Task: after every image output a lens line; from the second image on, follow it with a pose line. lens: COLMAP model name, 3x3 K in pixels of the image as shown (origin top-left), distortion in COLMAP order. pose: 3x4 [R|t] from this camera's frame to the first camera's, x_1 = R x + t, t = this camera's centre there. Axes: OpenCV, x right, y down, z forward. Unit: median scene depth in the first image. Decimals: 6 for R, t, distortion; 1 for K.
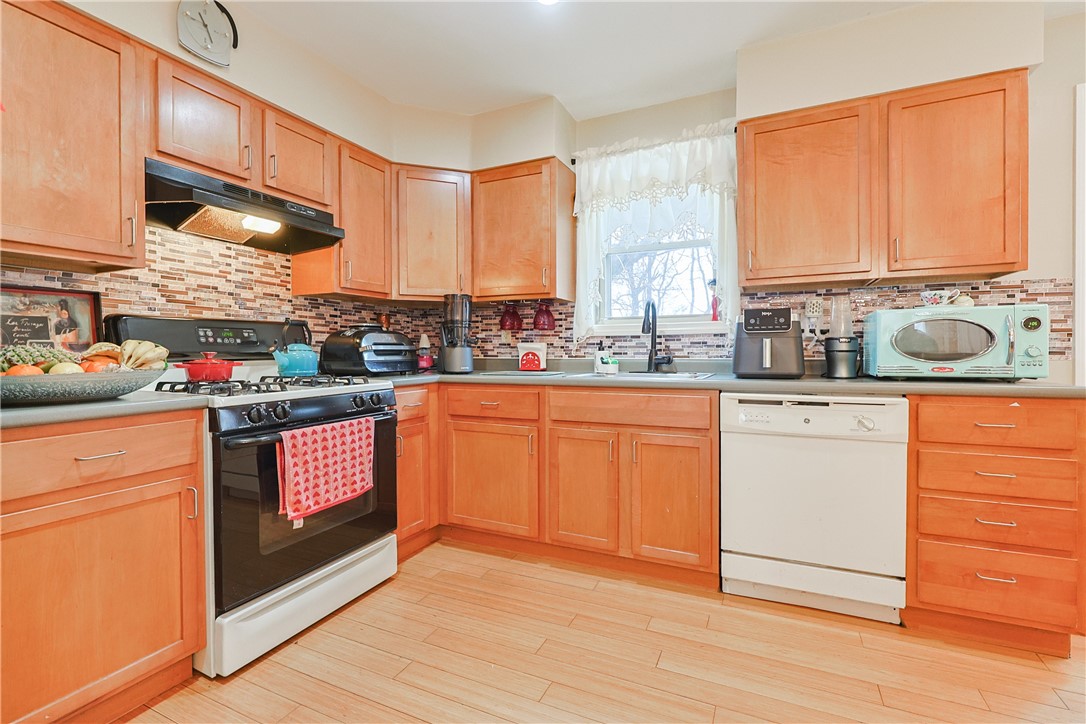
lens RADIAL K [[455.0, 0, 547.6], [0, 455.0, 358.9], [0, 0, 1]] dist [0.002038, -0.002258]
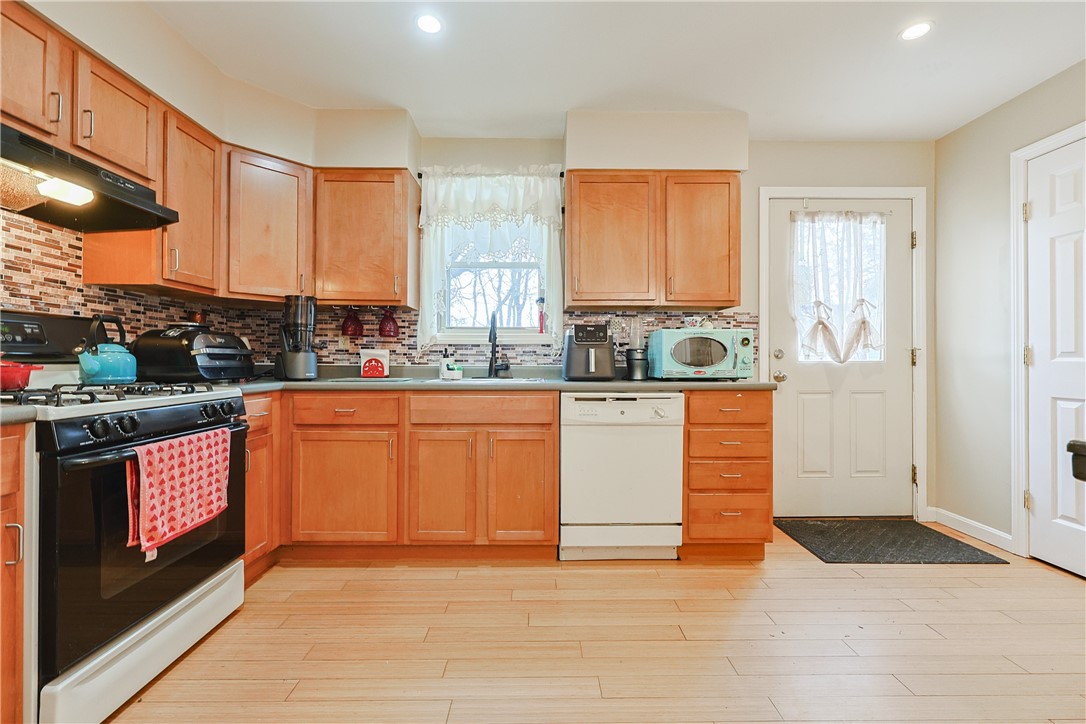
lens RADIAL K [[455.0, 0, 539.2], [0, 455.0, 361.1], [0, 0, 1]] dist [0.002038, -0.002258]
pose [[0.891082, 0.008947, 0.453753, -0.222414], [-0.000944, 0.999840, -0.017860, 0.010882], [-0.453841, 0.015487, 0.890948, -0.068505]]
